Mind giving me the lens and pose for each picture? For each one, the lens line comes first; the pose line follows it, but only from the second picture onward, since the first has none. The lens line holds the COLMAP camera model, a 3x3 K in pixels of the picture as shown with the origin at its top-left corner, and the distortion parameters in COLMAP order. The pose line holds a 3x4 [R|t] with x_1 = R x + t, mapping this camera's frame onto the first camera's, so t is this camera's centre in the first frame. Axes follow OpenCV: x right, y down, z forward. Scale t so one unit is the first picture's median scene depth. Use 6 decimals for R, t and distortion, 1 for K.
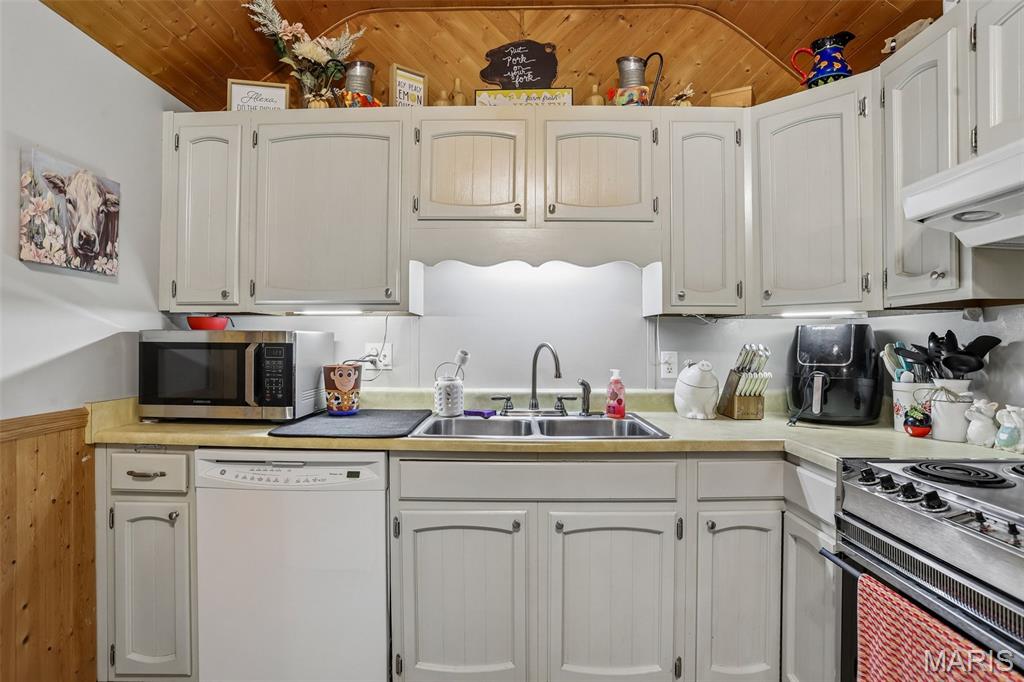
lens RADIAL K [[525.8, 0, 512.6], [0, 525.8, 337.8], [0, 0, 1]] dist [-0.059907, 0.023201]
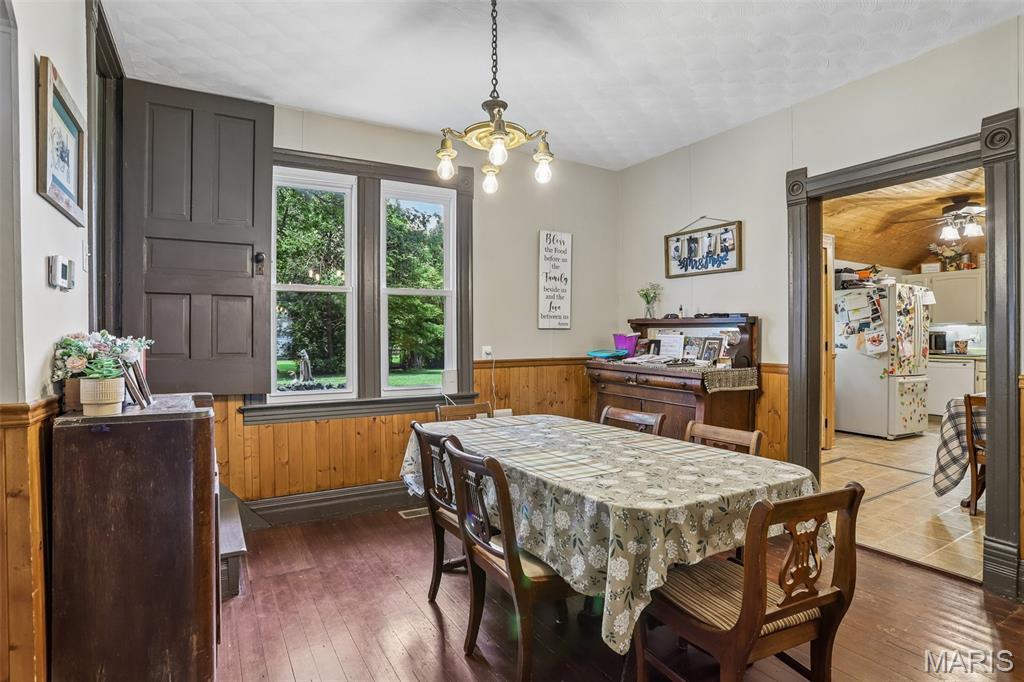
lens RADIAL K [[525.8, 0, 491.5], [0, 525.8, 338.9], [0, 0, 1]] dist [-0.059907, 0.023201]
pose [[0.495622, 0.002072, -0.868536, 1.143833], [0.007397, 0.999951, 0.006607, -0.007848], [0.868507, -0.009699, 0.495582, -3.651493]]
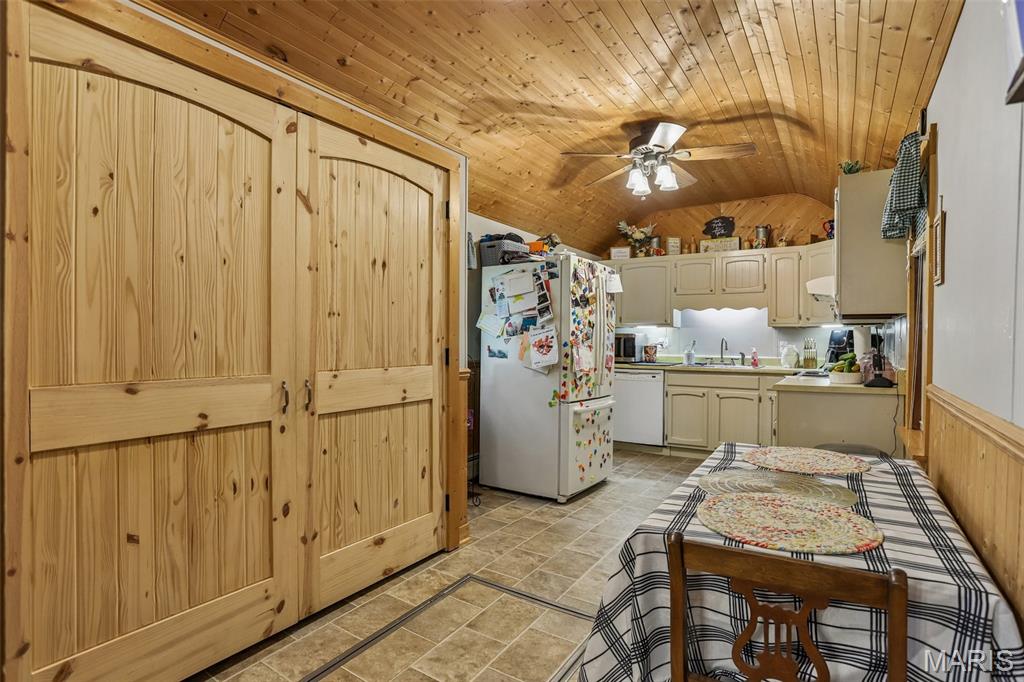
lens RADIAL K [[525.8, 0, 501.8], [0, 525.8, 345.0], [0, 0, 1]] dist [-0.059907, 0.023201]
pose [[0.837599, 0.007794, -0.546231, 0.579808], [0.000380, 0.999890, 0.014849, 0.007342], [0.546286, -0.012645, 0.837503, -1.910685]]
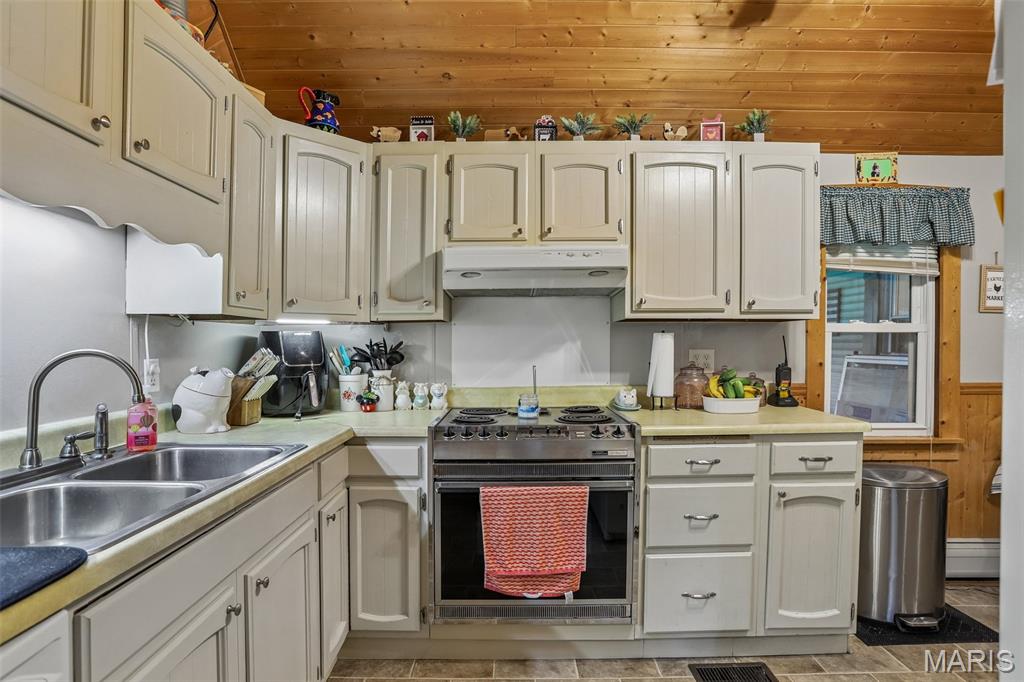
lens RADIAL K [[525.8, 0, 516.7], [0, 525.8, 346.7], [0, 0, 1]] dist [-0.059907, 0.023201]
pose [[-0.010548, -0.011358, 0.999880, -0.557926], [-0.006094, 0.999918, 0.011294, -0.005745], [-0.999926, -0.005974, -0.010616, 0.507398]]
